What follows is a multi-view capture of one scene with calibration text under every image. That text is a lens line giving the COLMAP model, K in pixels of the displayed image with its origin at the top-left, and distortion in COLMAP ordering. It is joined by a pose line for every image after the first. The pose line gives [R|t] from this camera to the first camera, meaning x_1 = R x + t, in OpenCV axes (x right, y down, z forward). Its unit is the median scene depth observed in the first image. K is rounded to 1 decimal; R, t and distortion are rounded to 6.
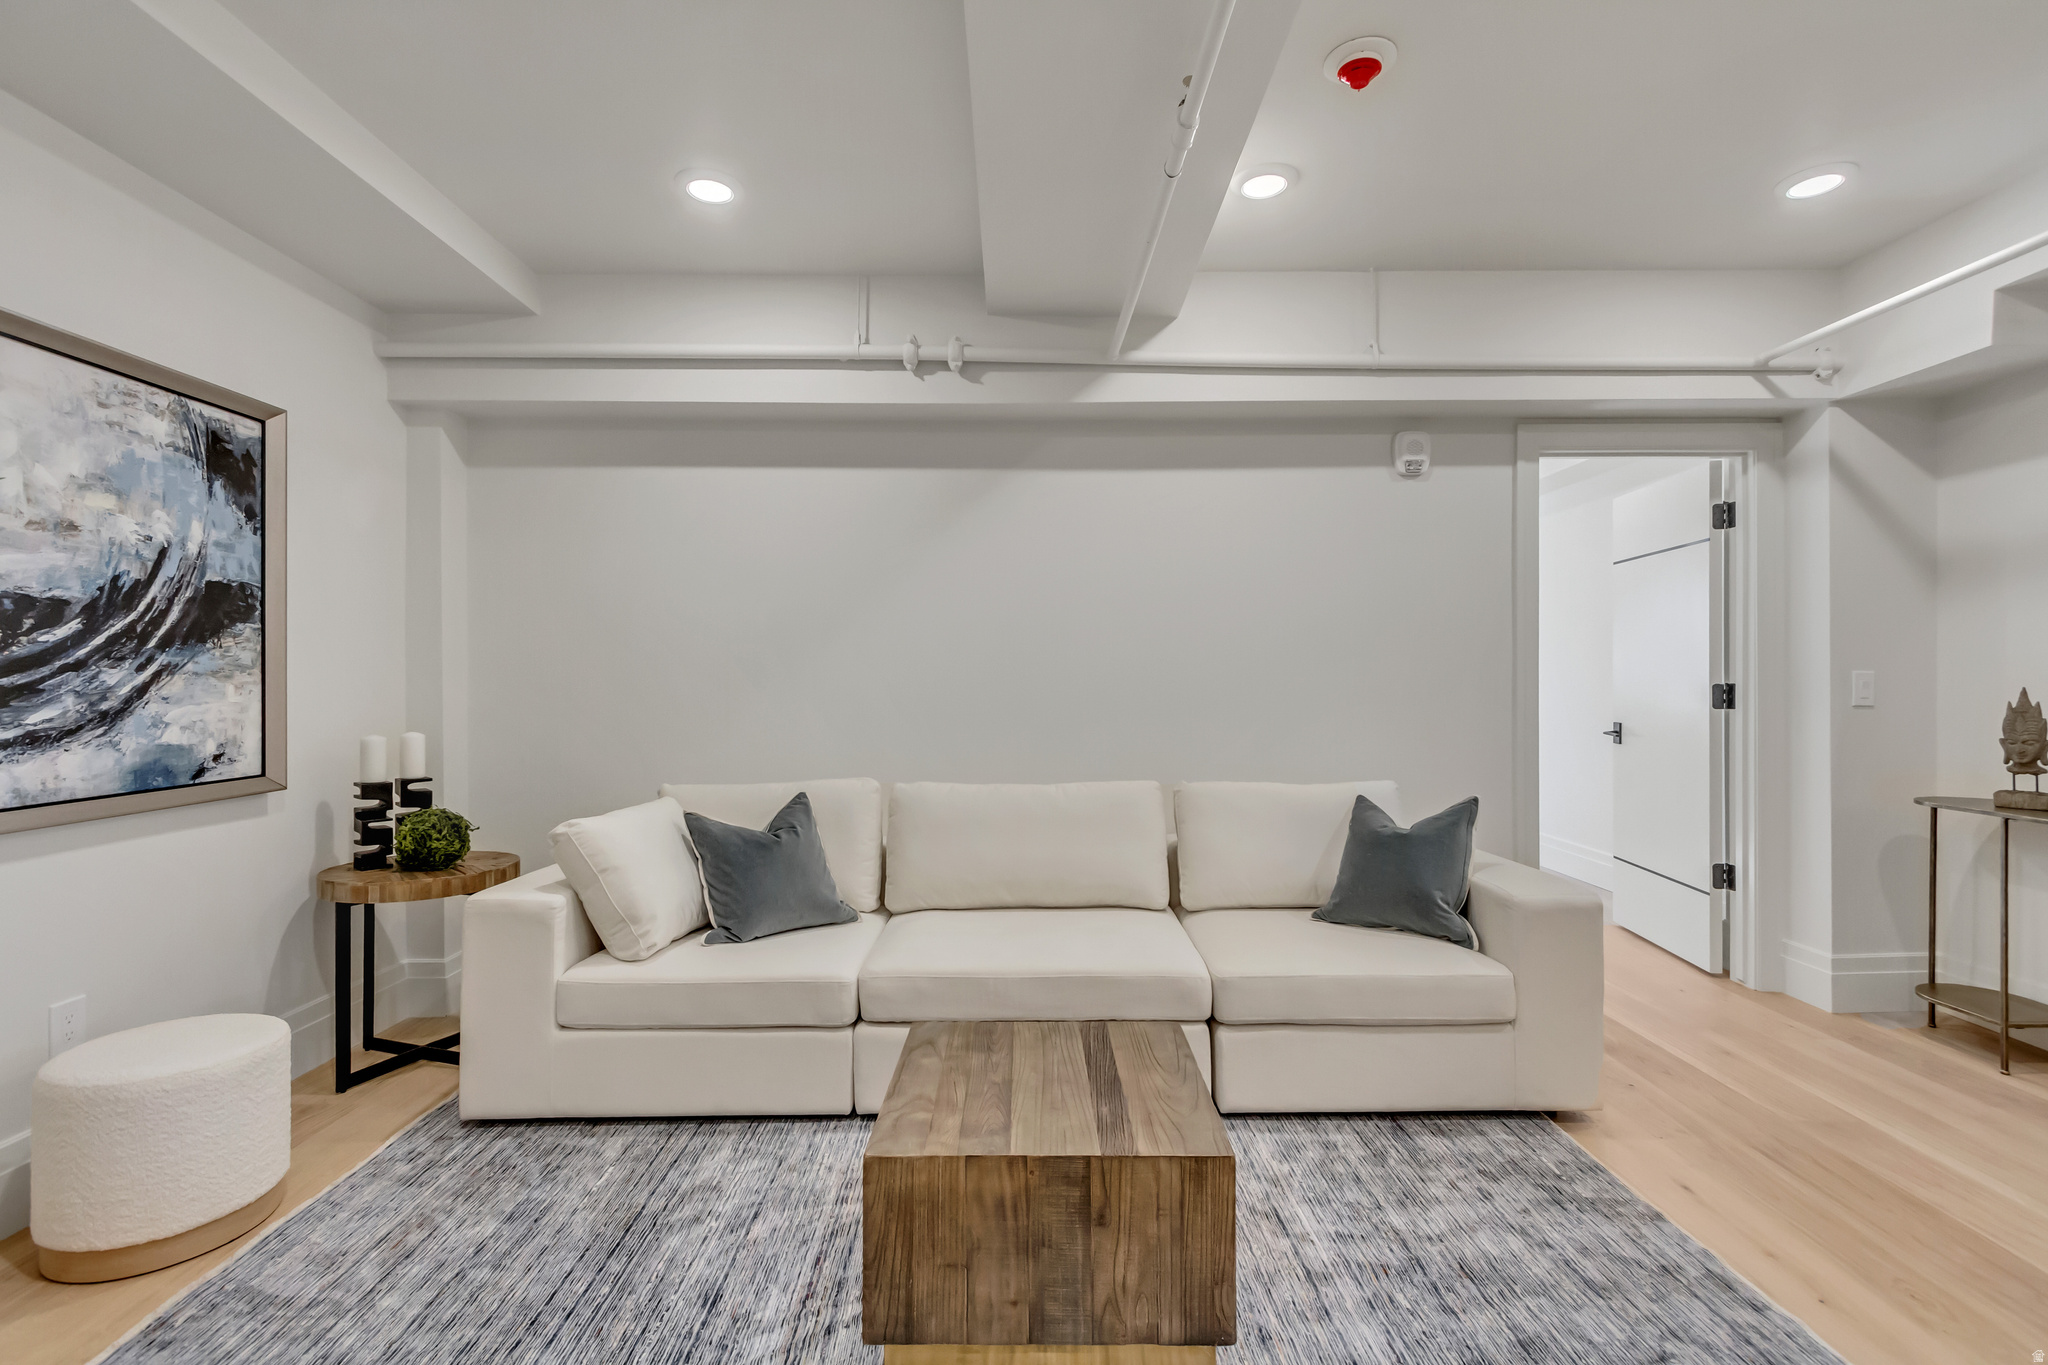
lens RADIAL K [[938.4, 0, 1024.5], [0, 938.4, 678.4], [0, 0, 1]] dist [0.009889, -0.000441]
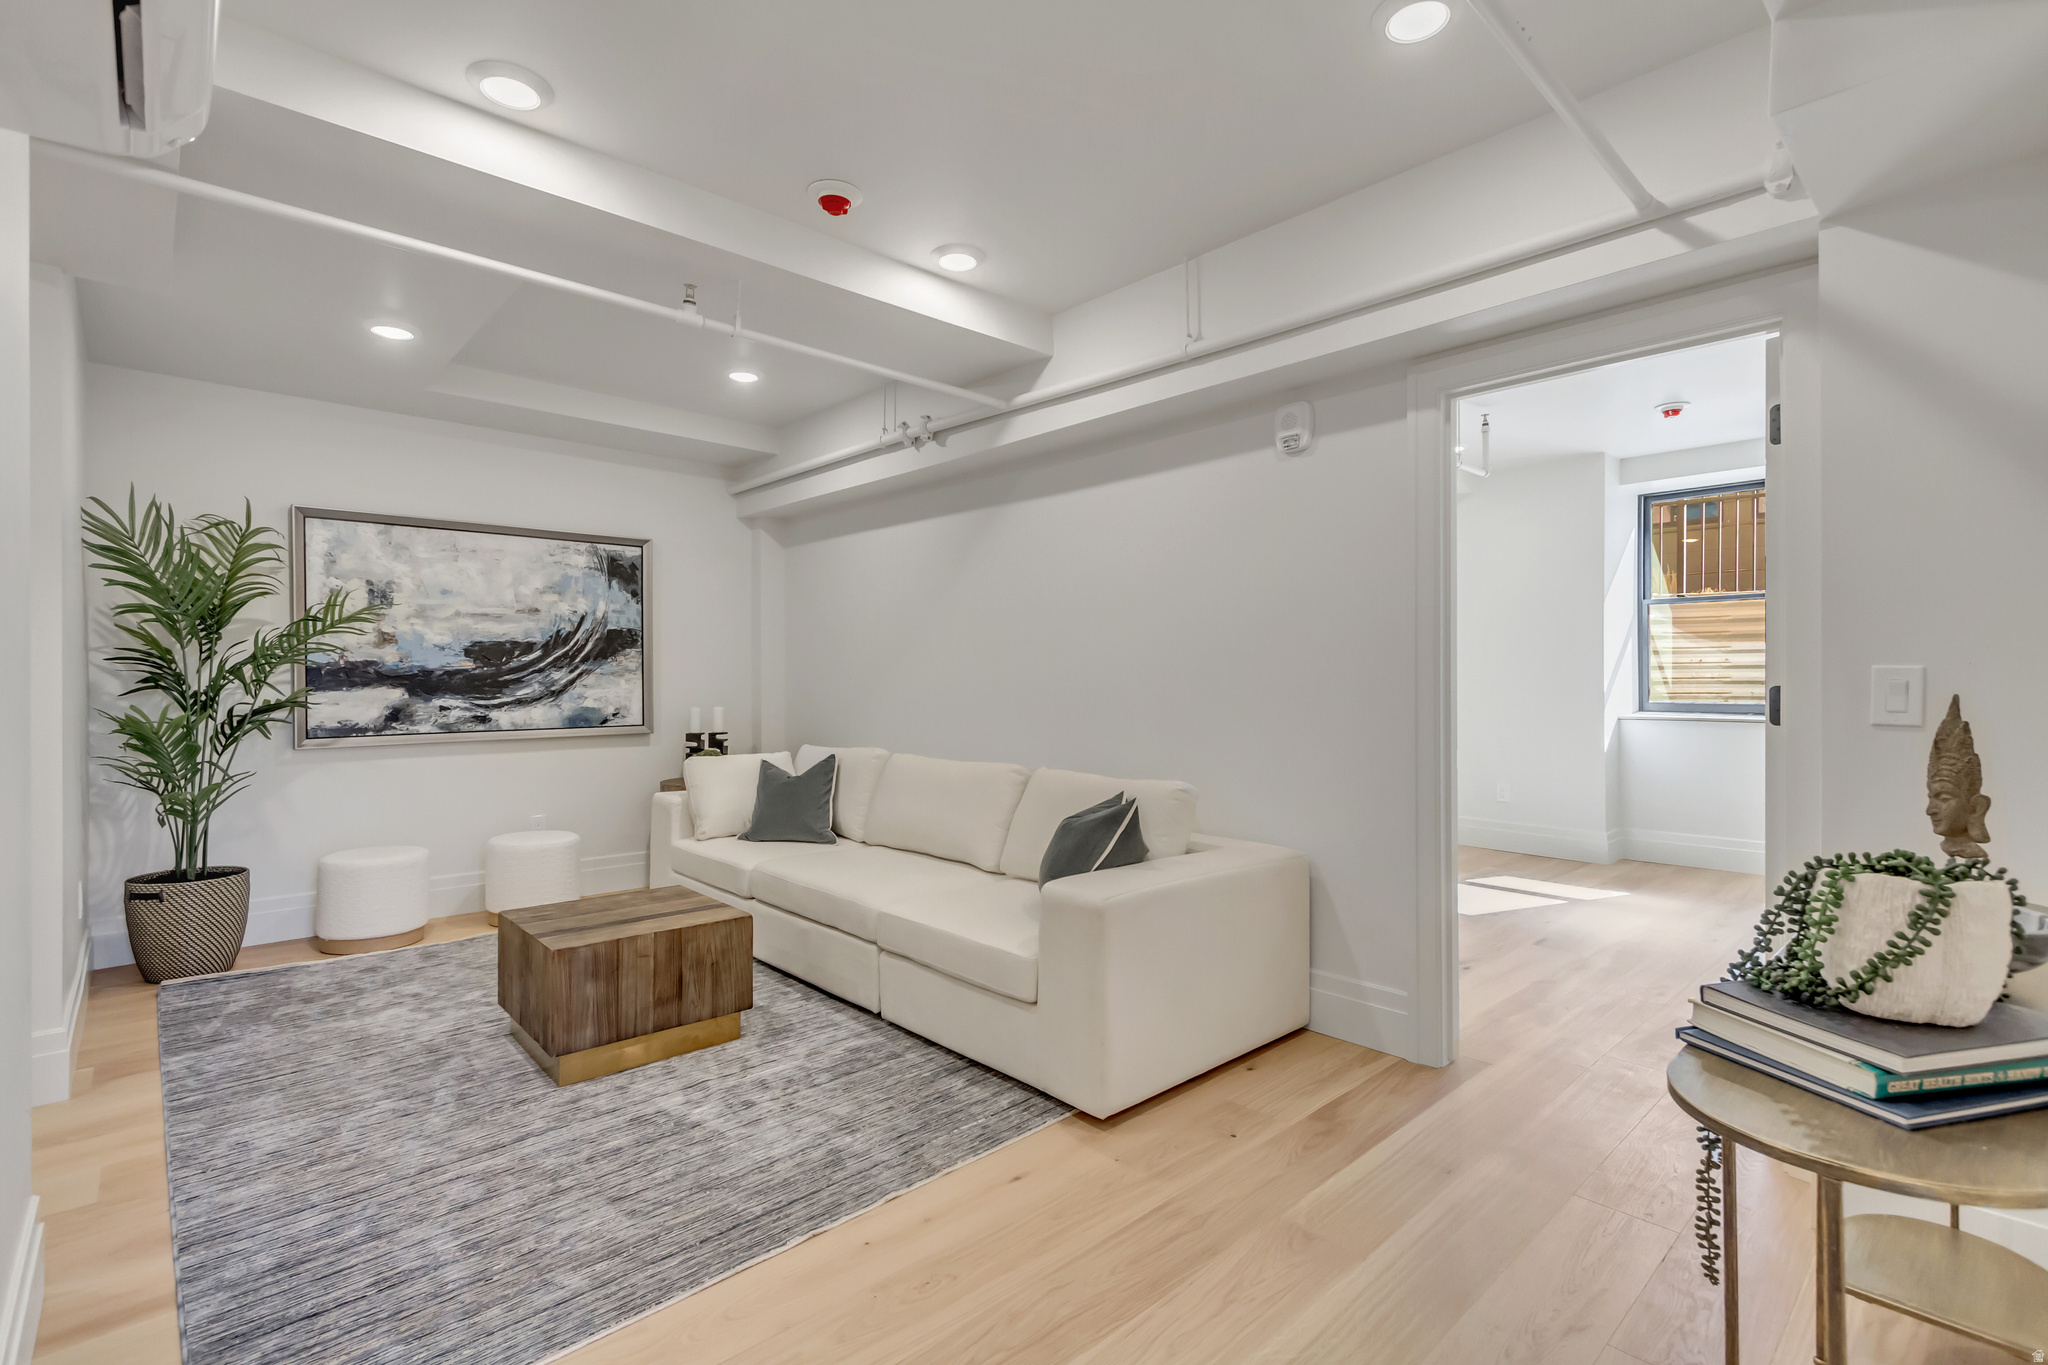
lens RADIAL K [[938.4, 0, 1040.3], [0, 938.4, 675.9], [0, 0, 1]] dist [0.009889, -0.000441]
pose [[0.678377, 0.000174, -0.734714, 1.304125], [-0.000198, 1.000000, 0.000055, -0.000902], [0.734714, 0.000108, 0.678377, 0.297992]]
